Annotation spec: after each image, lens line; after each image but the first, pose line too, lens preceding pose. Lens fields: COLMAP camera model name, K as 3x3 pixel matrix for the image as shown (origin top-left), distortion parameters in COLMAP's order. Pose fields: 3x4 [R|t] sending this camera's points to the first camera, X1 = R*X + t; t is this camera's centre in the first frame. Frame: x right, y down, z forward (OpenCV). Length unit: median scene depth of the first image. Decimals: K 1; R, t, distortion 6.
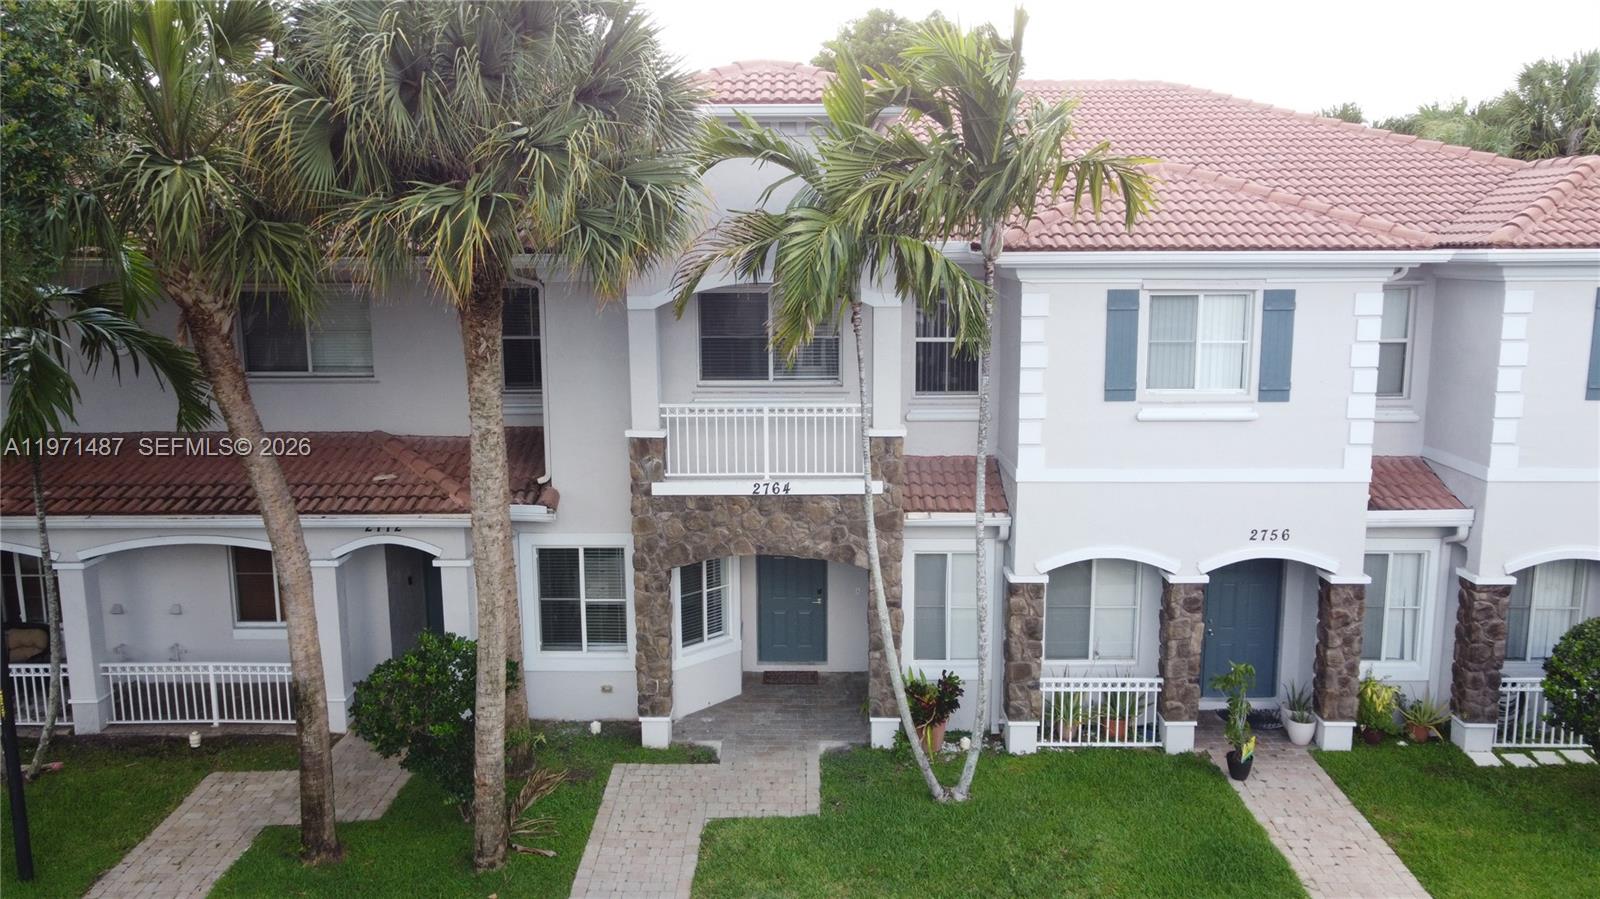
lens RADIAL K [[1217.9, 0, 807.3], [0, 1217.9, 444.6], [0, 0, 1]] dist [0.002601, 0.015150]
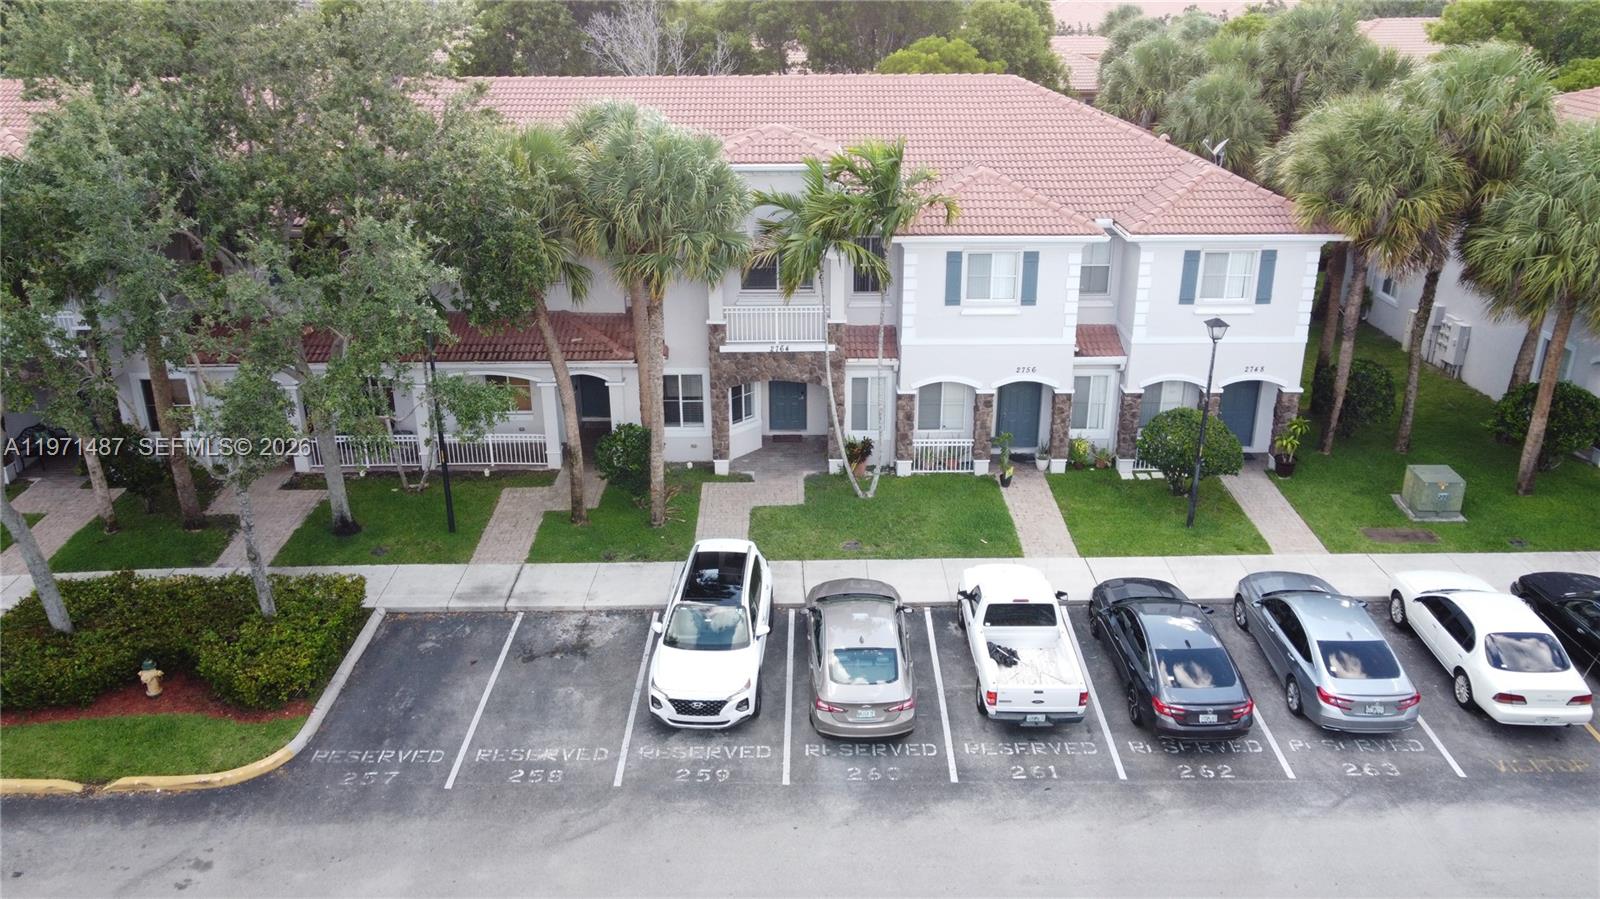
lens RADIAL K [[1217.9, 0, 799.5], [0, 1217.9, 448.9], [0, 0, 1]] dist [0.002601, 0.015150]
pose [[0.999841, -0.007931, 0.015950, -0.028842], [0.004267, 0.975984, 0.217800, -0.234036], [-0.017295, -0.217697, 0.975863, -0.970903]]
